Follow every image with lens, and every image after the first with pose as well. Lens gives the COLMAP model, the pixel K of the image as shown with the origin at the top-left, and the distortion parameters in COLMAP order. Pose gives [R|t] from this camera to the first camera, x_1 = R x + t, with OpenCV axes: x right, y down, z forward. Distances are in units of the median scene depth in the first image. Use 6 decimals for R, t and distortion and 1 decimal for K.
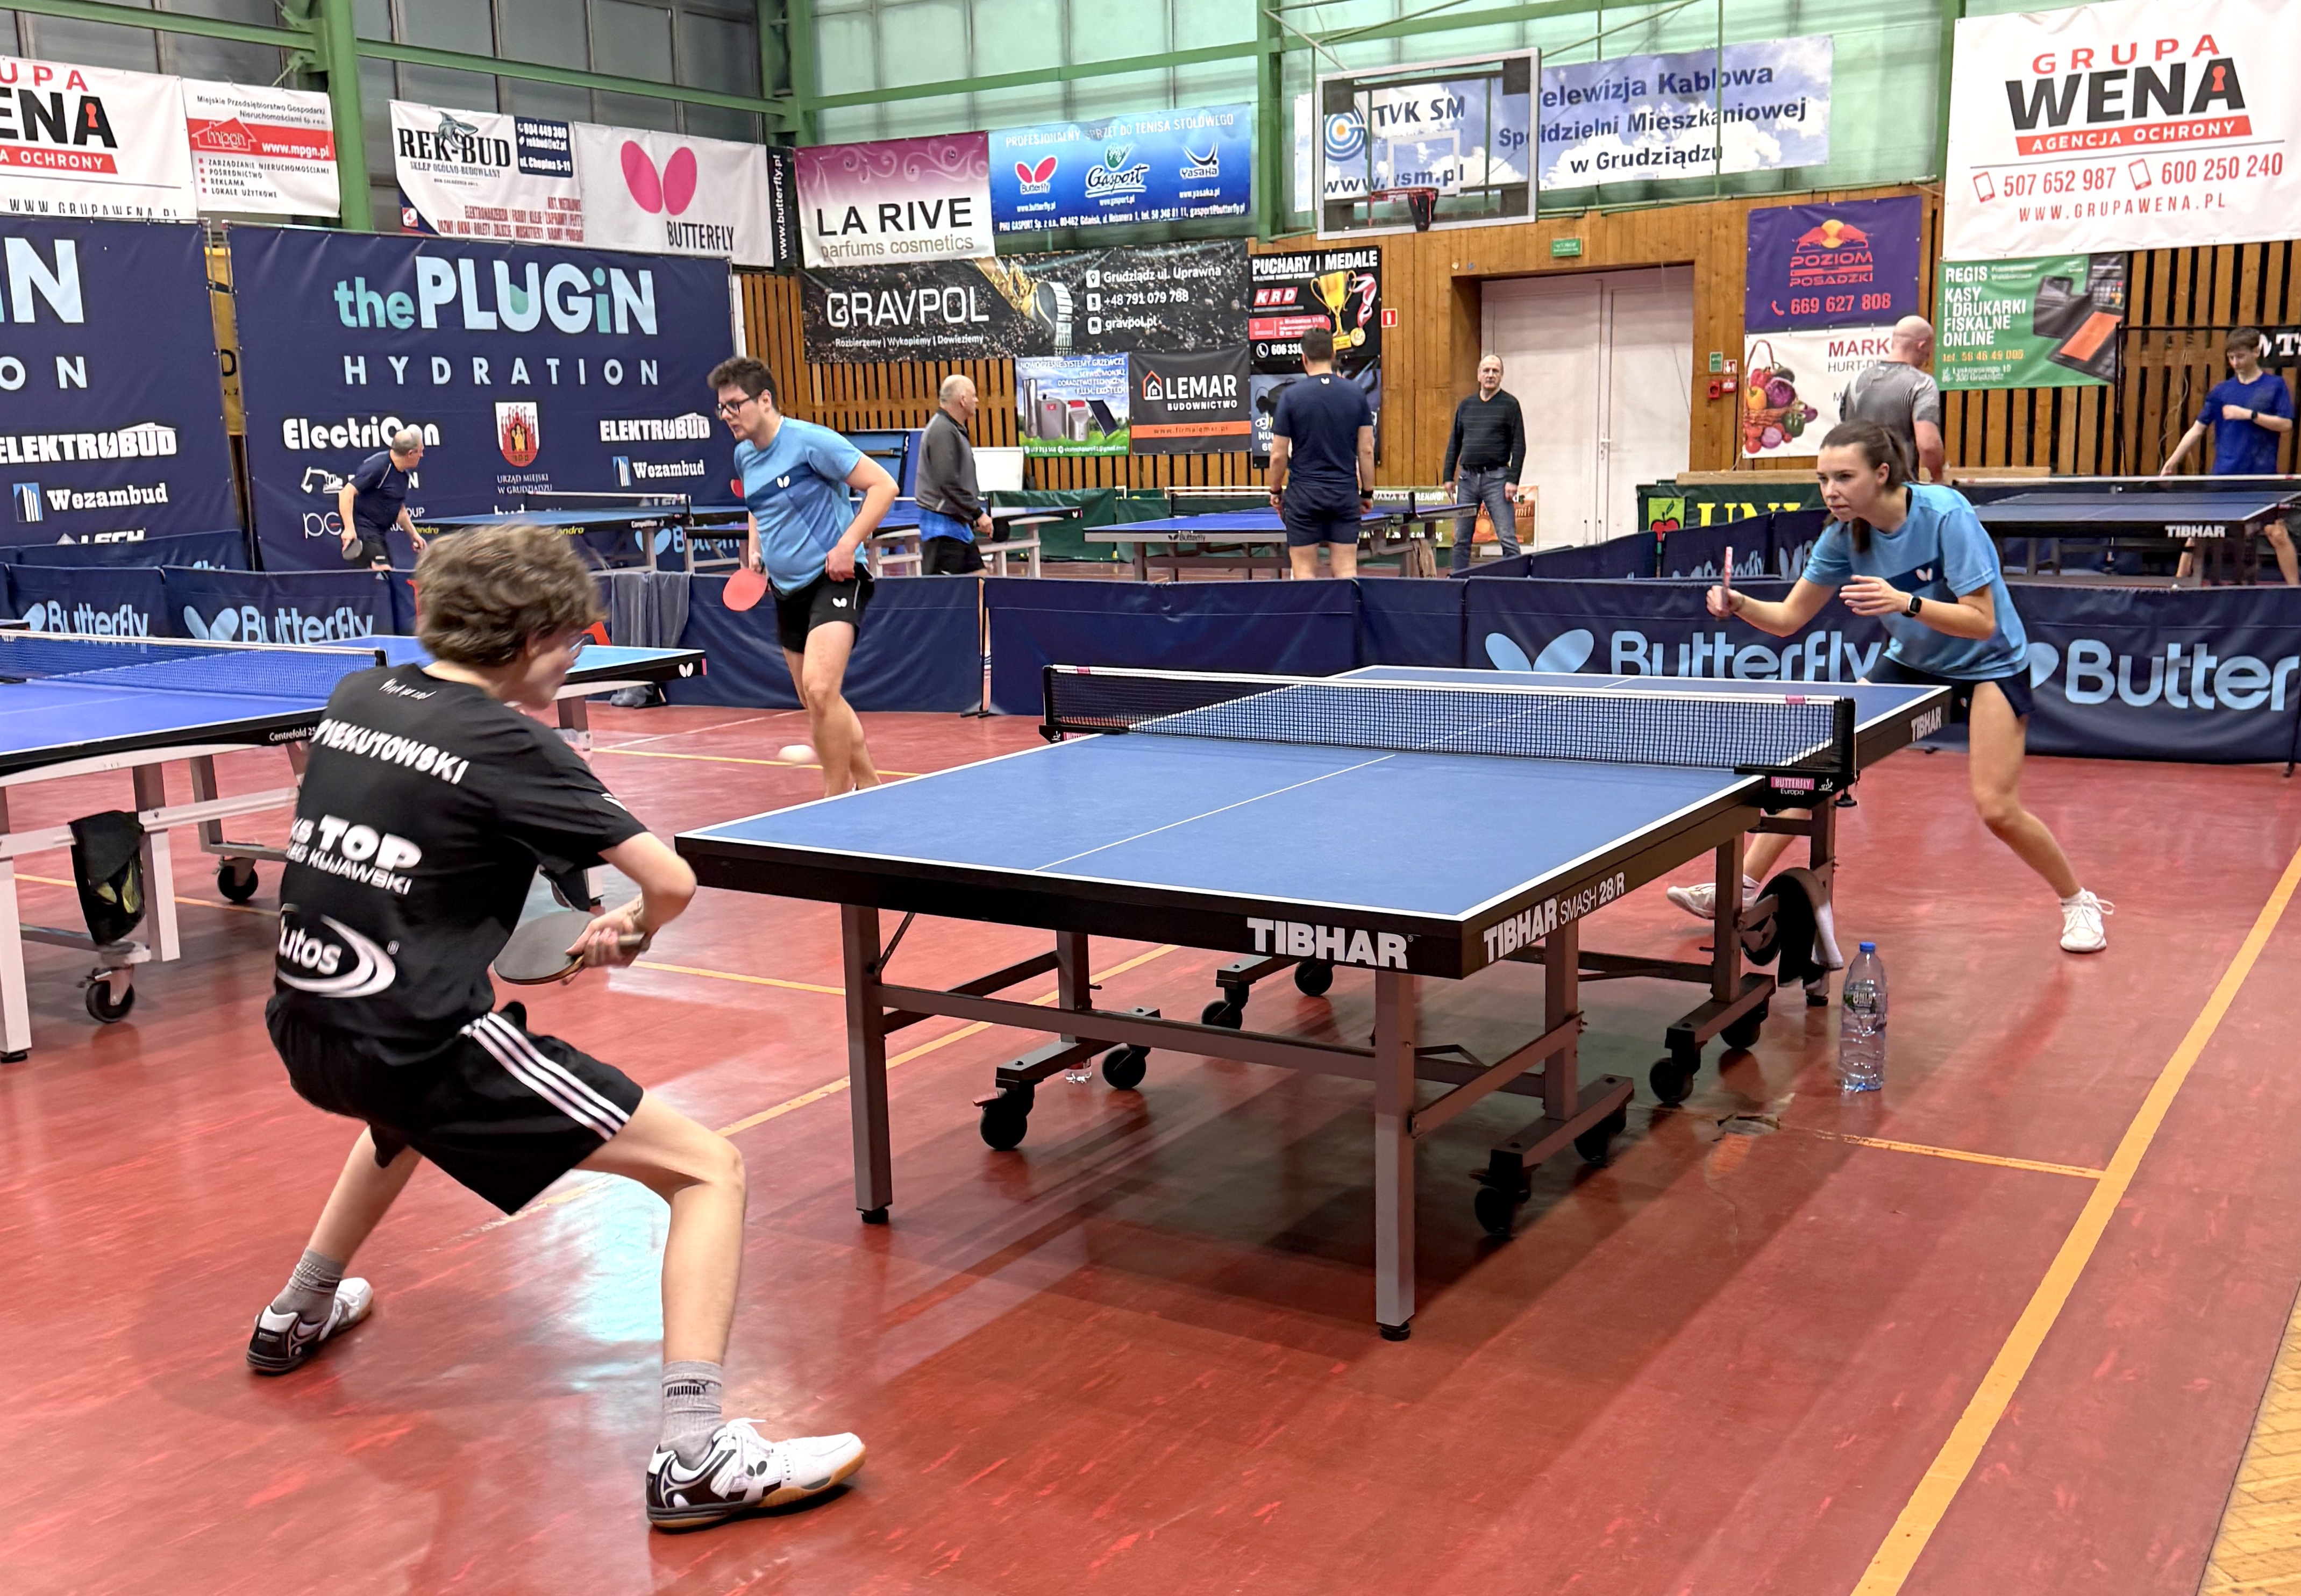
lens RADIAL K [[2201.1, 0, 1143.8], [0, 2201.1, 885.0], [0, 0, 1]] dist [0.181282, -0.376893]
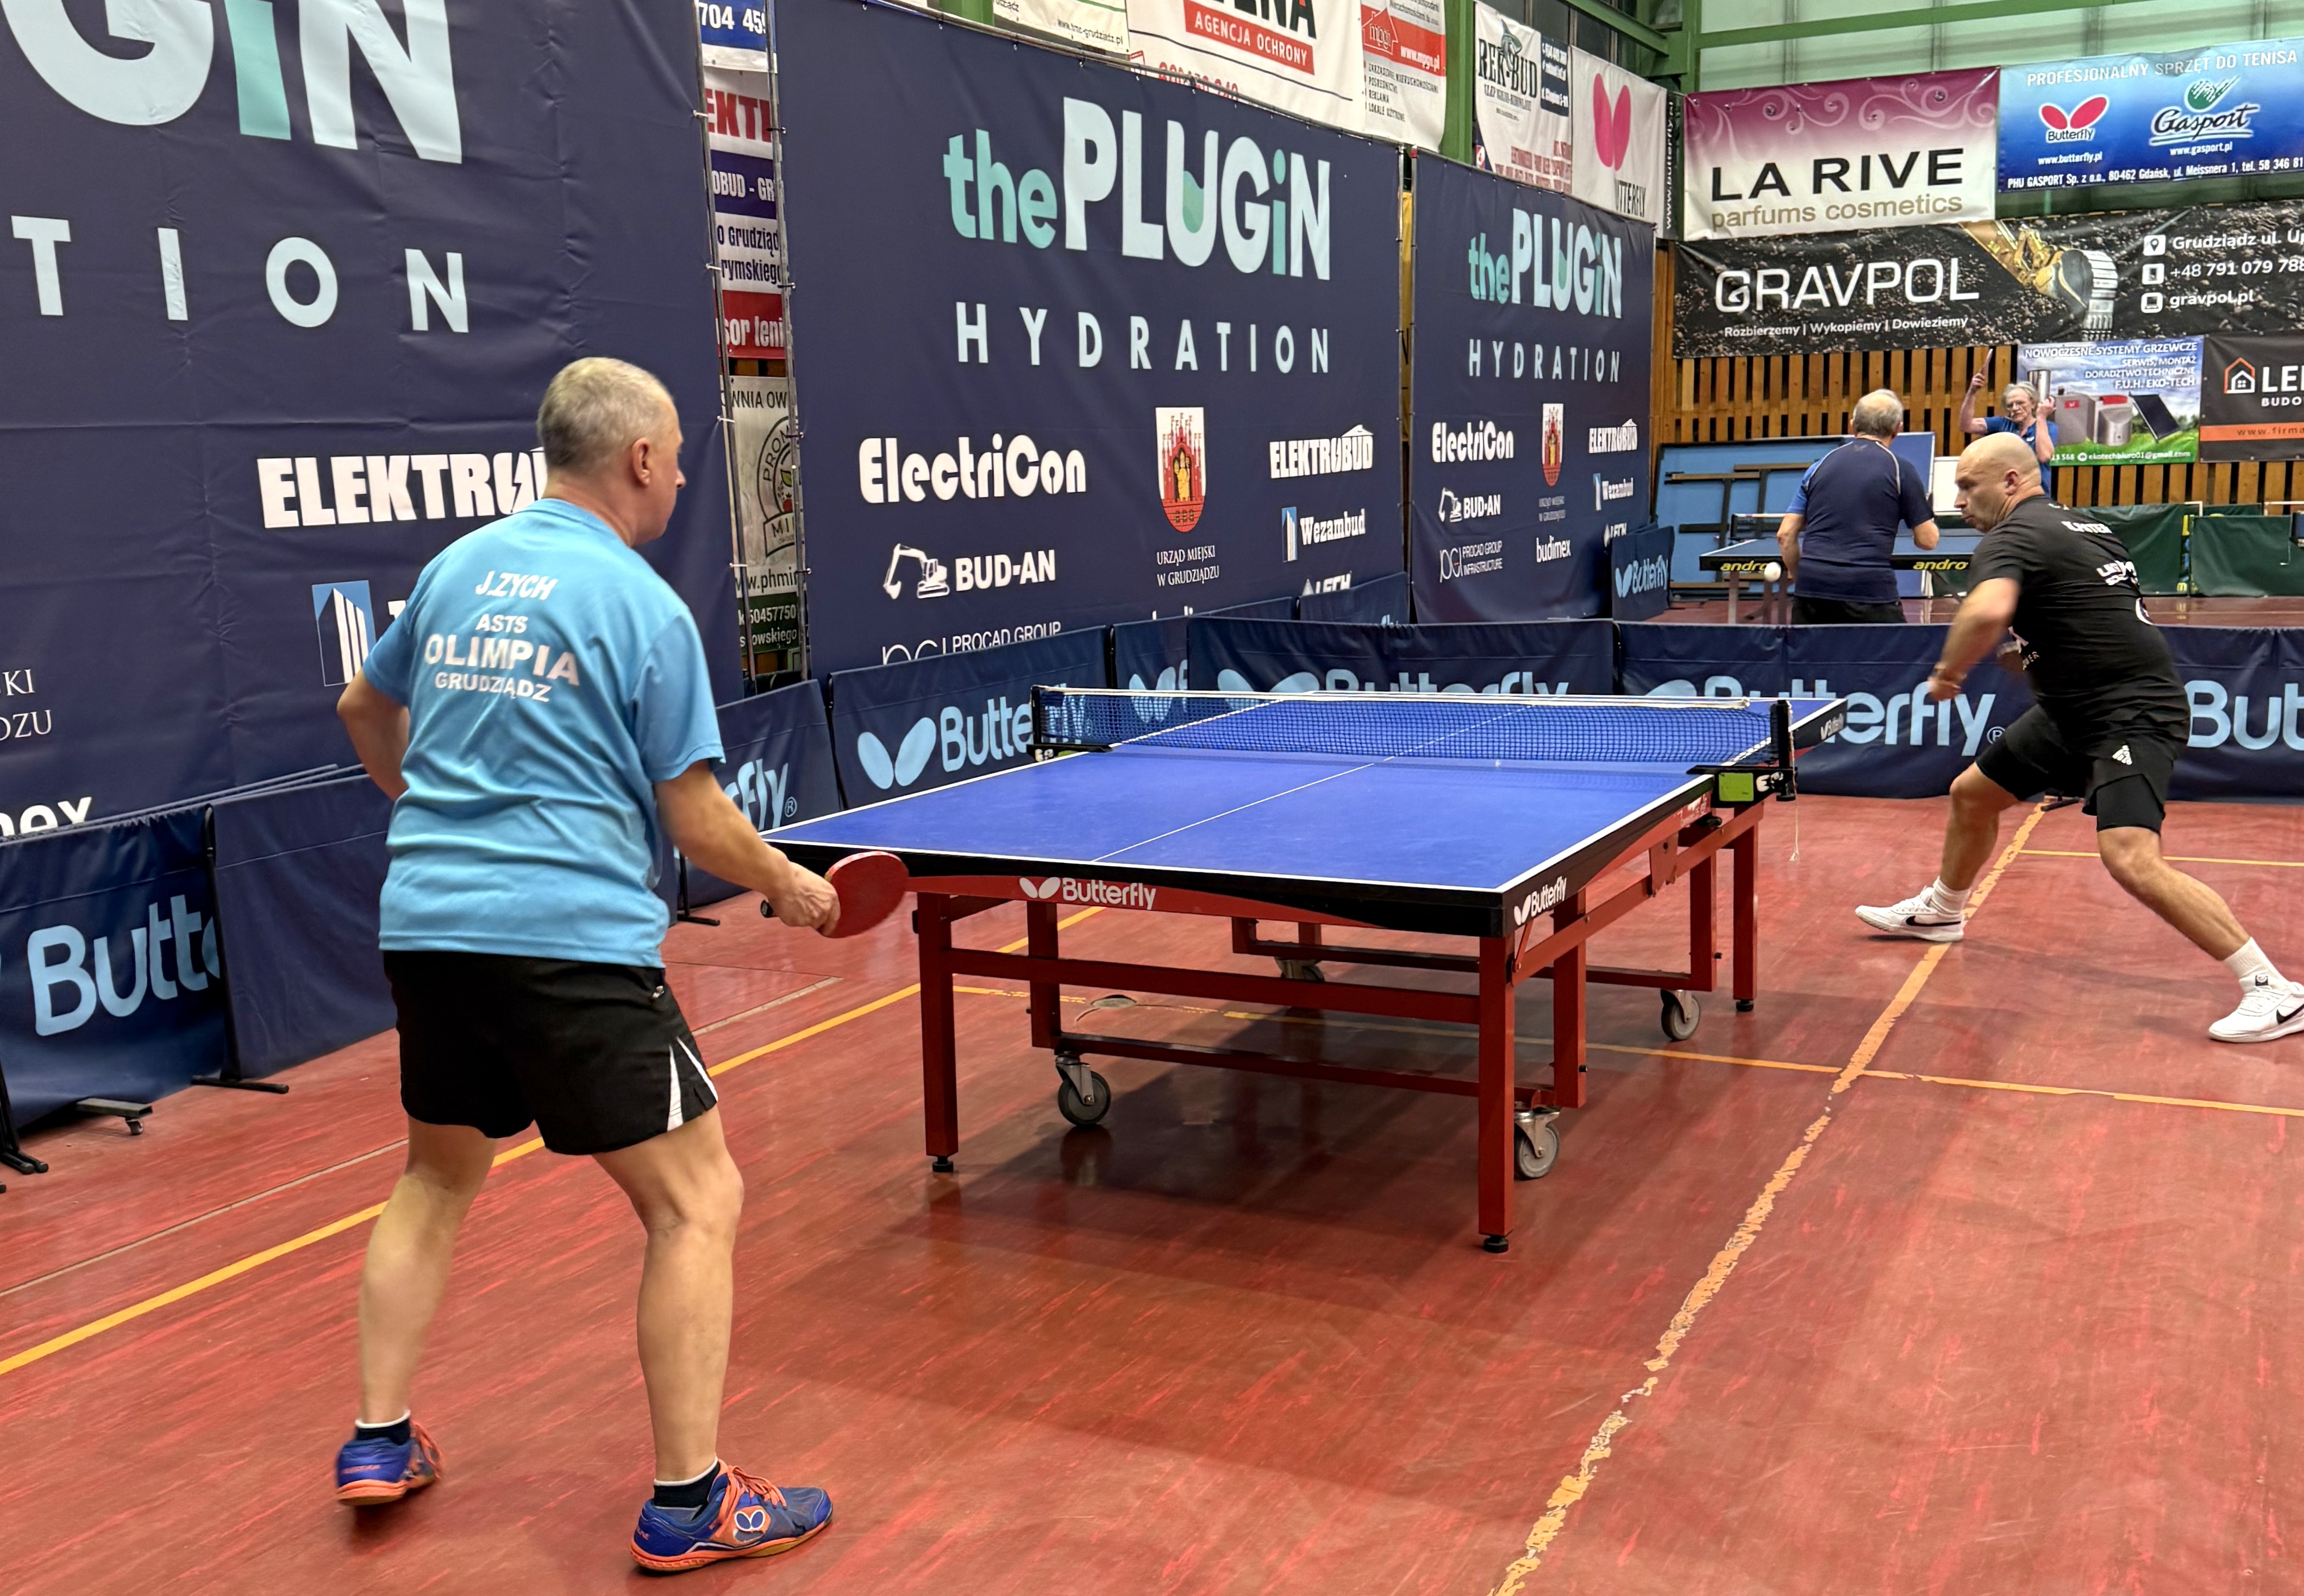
lens RADIAL K [[2251.4, 0, 1152.3], [0, 2251.4, 905.4], [0, 0, 1]] dist [-0.001999, -0.054762]
pose [[0.996748, -0.023809, 0.076987, -0.451485], [0.024873, 0.999608, -0.012886, -0.035131], [-0.076650, 0.014759, 0.996949, 0.234252]]
